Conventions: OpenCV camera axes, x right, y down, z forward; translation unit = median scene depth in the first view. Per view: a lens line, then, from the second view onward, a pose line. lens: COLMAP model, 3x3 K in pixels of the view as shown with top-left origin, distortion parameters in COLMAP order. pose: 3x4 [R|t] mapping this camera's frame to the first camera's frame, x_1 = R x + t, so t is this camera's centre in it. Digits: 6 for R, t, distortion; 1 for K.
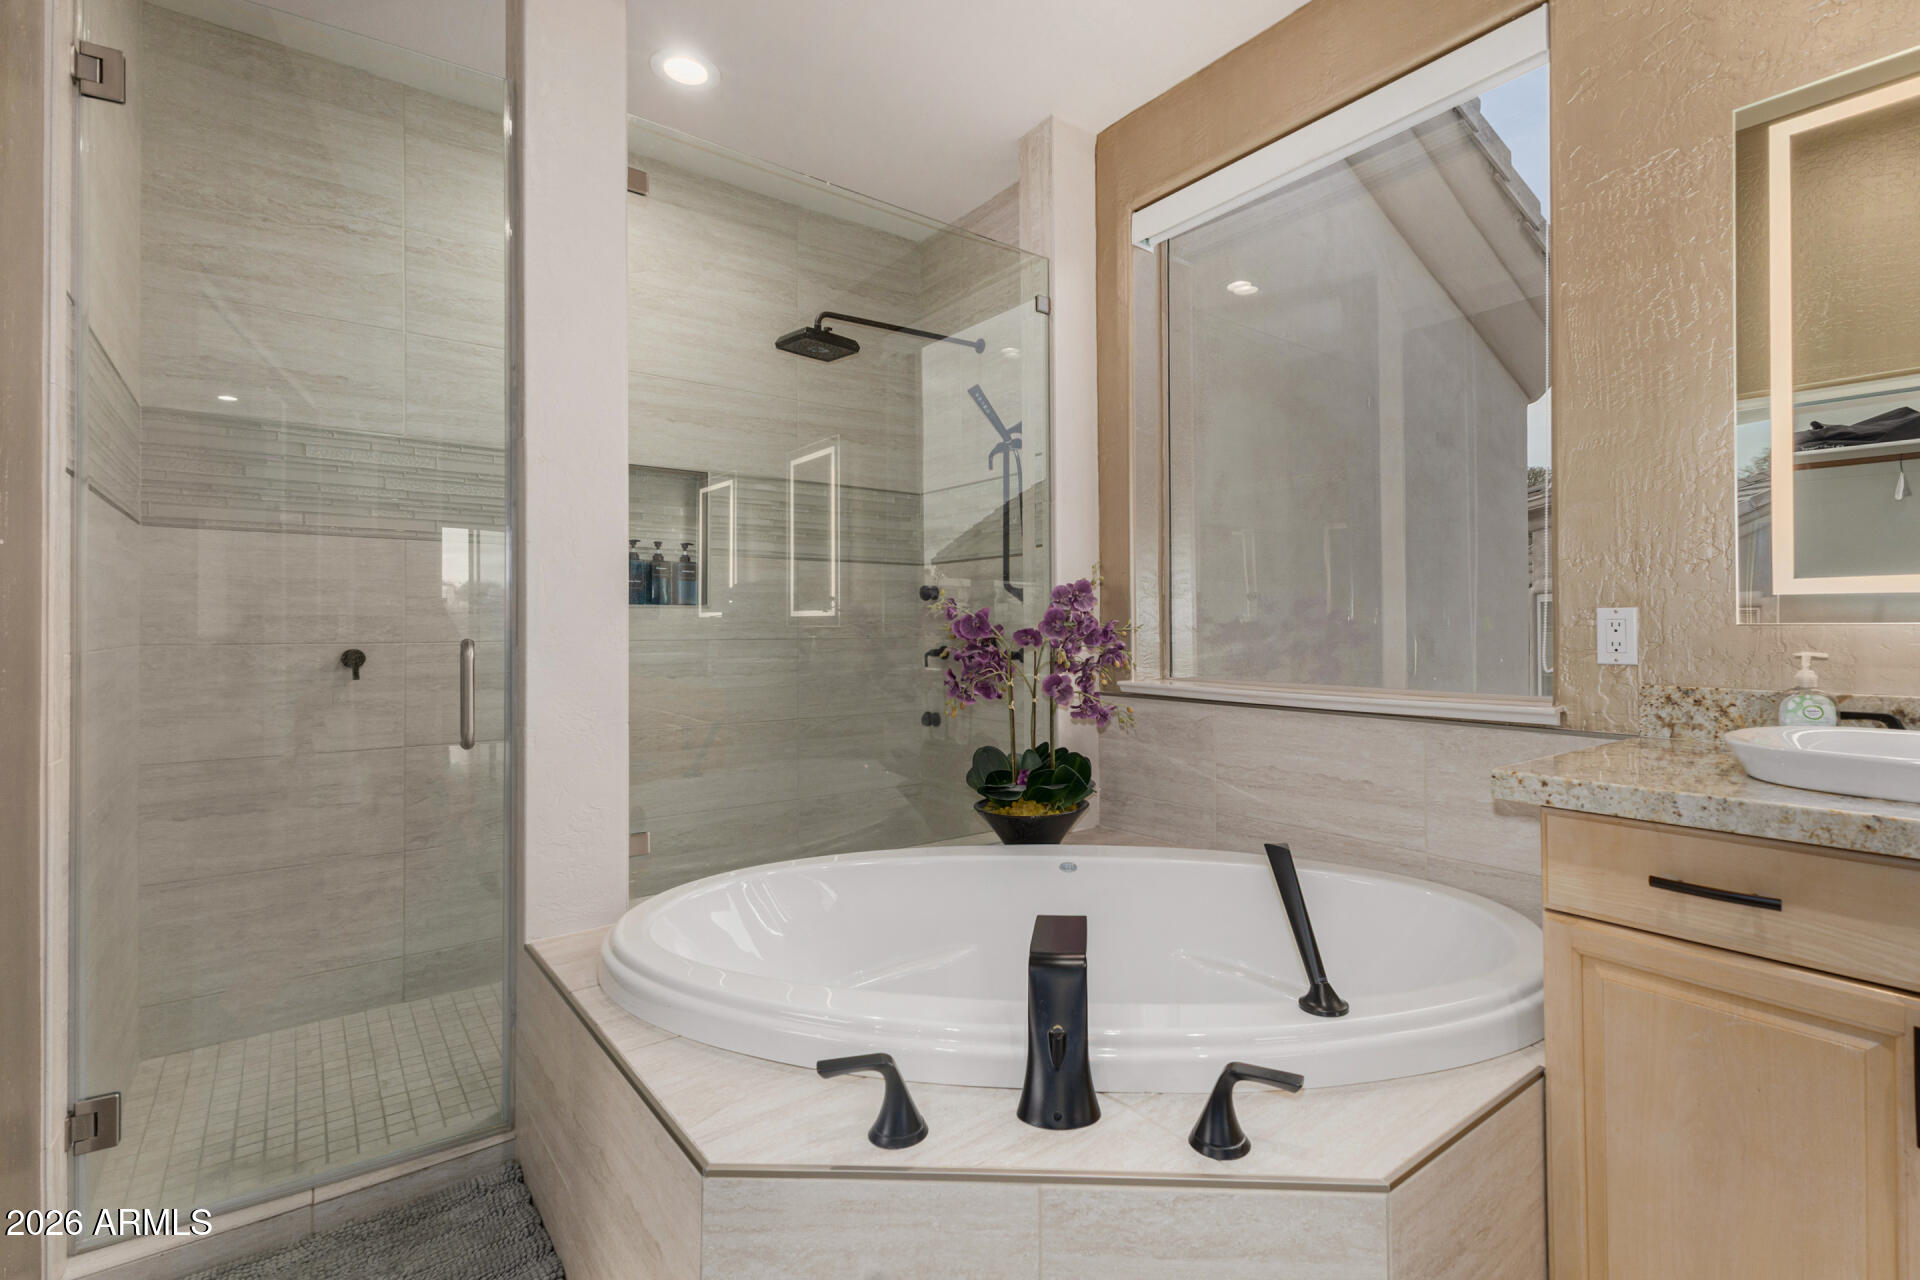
lens RADIAL K [[867.8, 0, 968.2], [0, 867.8, 626.0], [0, 0, 1]] dist [0.015248, -0.002968]
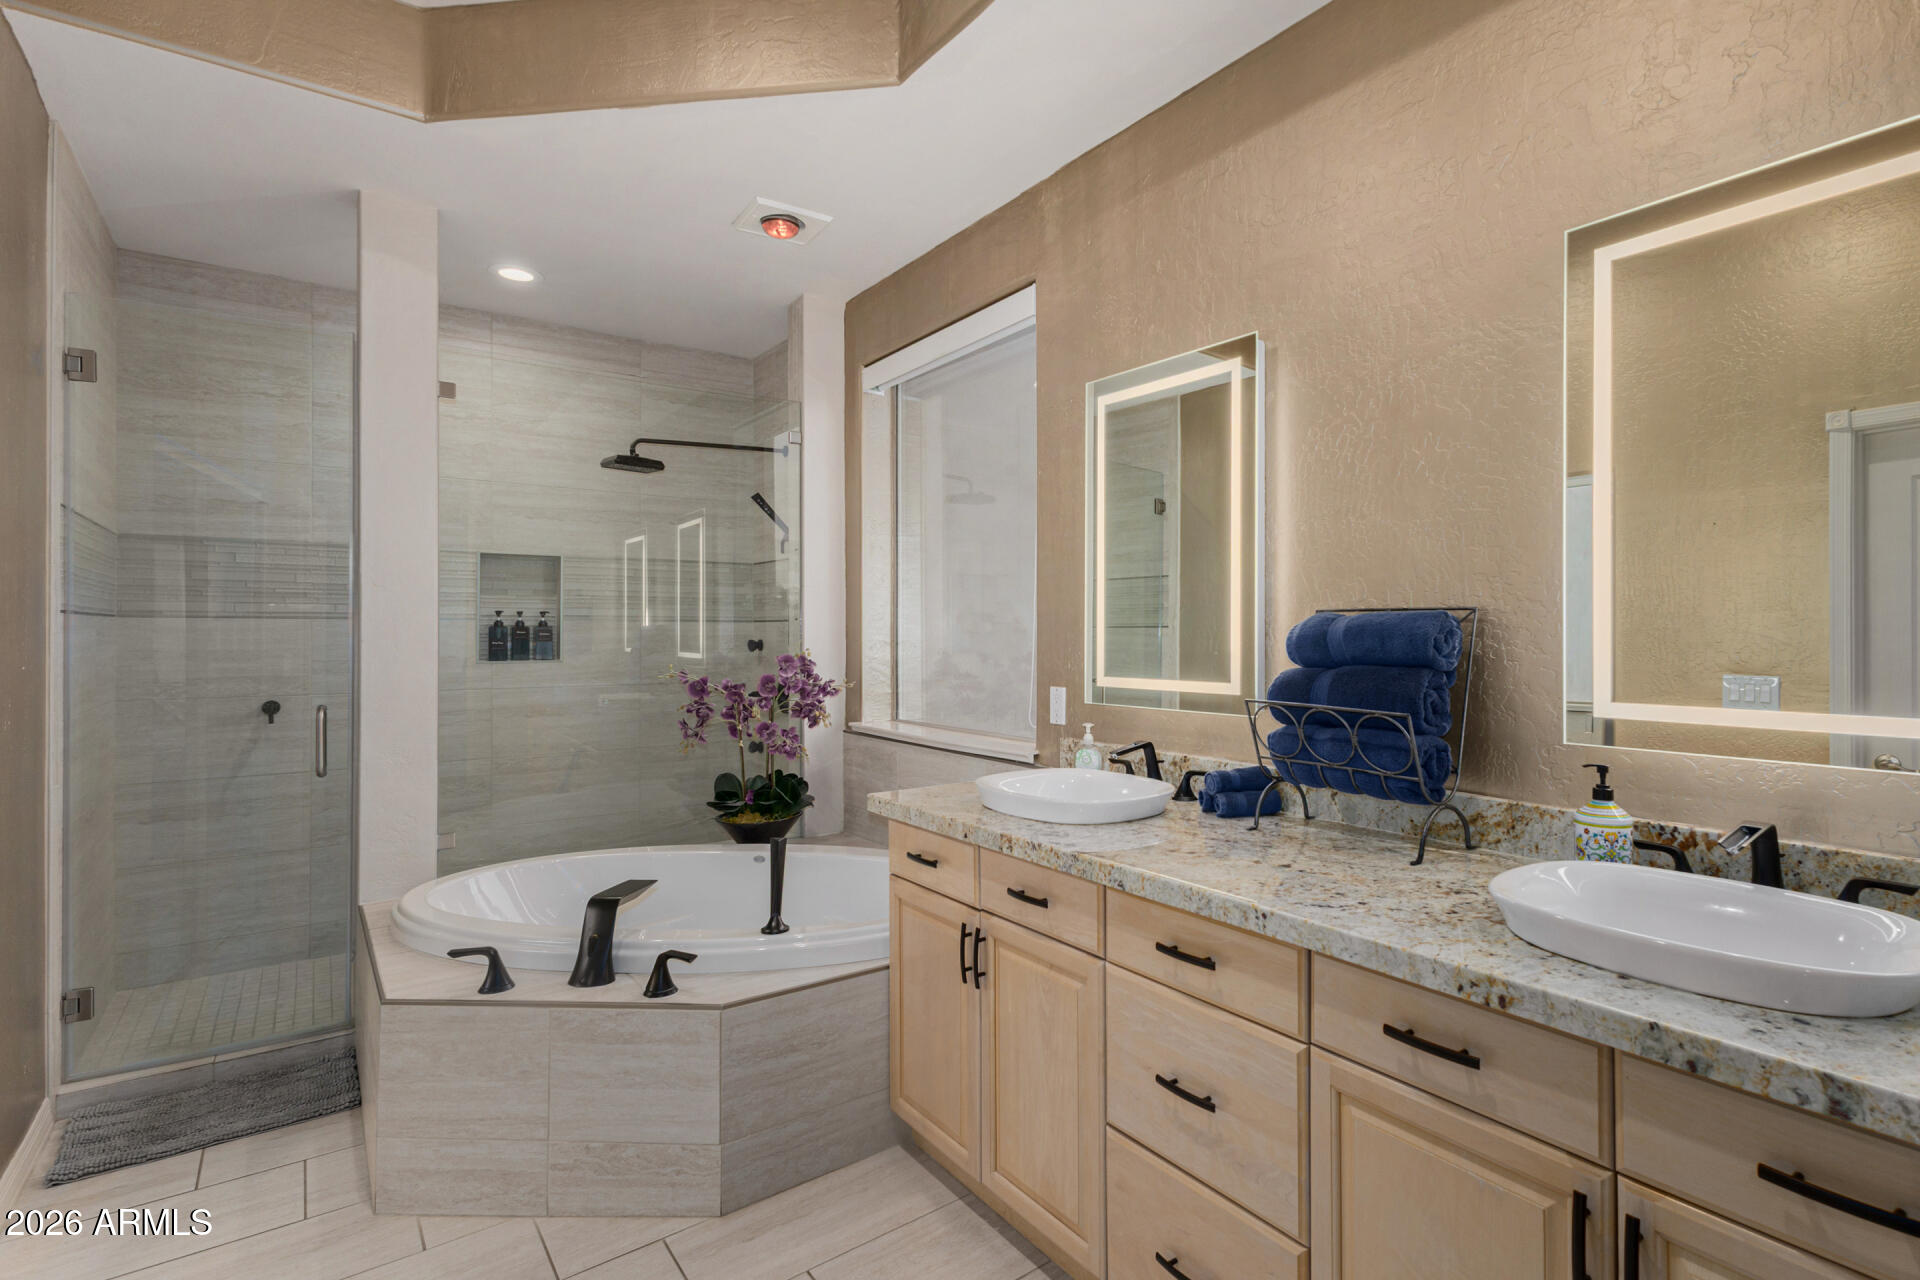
lens RADIAL K [[867.8, 0, 950.6], [0, 867.8, 642.6], [0, 0, 1]] dist [0.015248, -0.002968]
pose [[0.999860, 0.000233, -0.016737, 0.406282], [-0.000185, 0.999996, 0.002862, -0.073022], [0.016738, -0.002859, 0.999856, -0.375092]]
